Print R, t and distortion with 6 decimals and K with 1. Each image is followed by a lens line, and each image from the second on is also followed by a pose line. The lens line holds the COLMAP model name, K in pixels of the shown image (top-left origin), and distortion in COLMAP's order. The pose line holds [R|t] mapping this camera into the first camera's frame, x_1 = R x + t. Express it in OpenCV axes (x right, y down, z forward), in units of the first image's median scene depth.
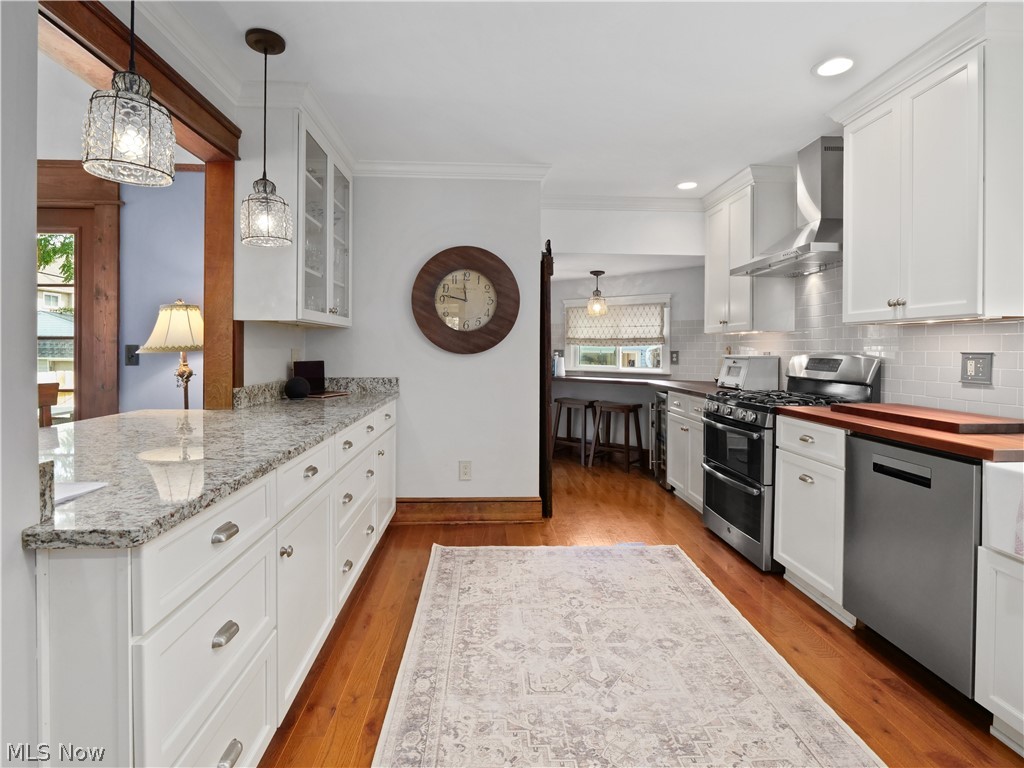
lens RADIAL K [[498.3, 0, 501.9], [0, 498.3, 361.1], [0, 0, 1]] dist [-0.000769, -0.000446]
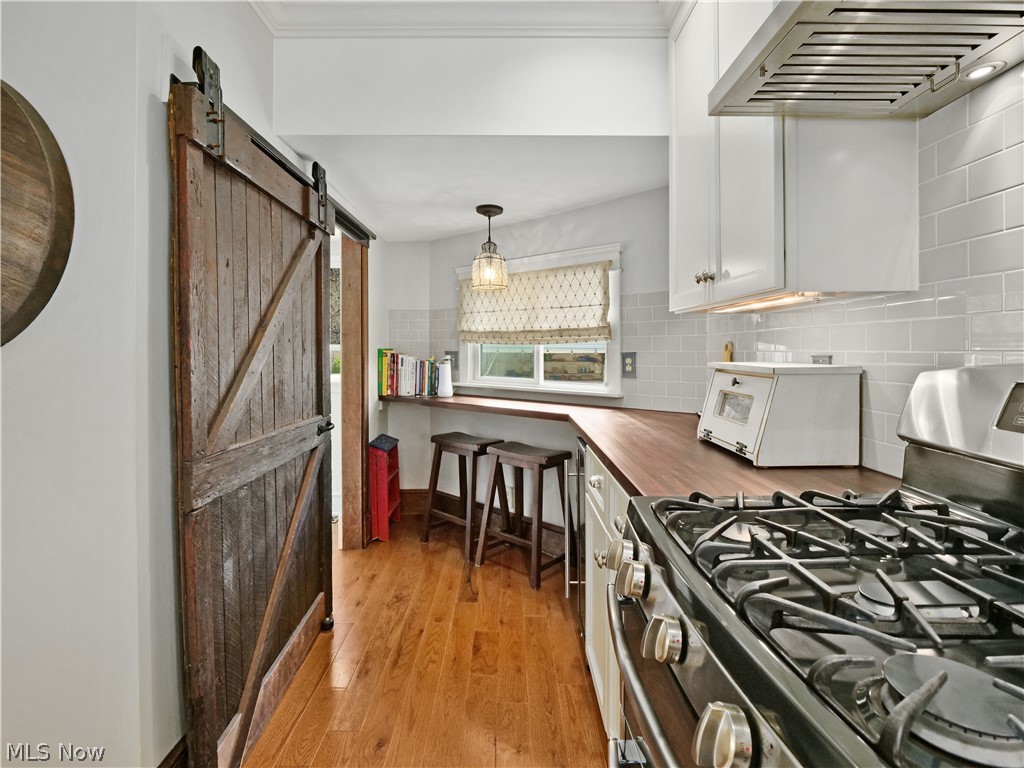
lens RADIAL K [[498.3, 0, 501.9], [0, 498.3, 361.1], [0, 0, 1]] dist [-0.000769, -0.000446]
pose [[0.999066, -0.007701, -0.042530, 0.233099], [0.007692, 0.999970, -0.000380, -0.011914], [0.042532, 0.000052, 0.999095, 0.467560]]
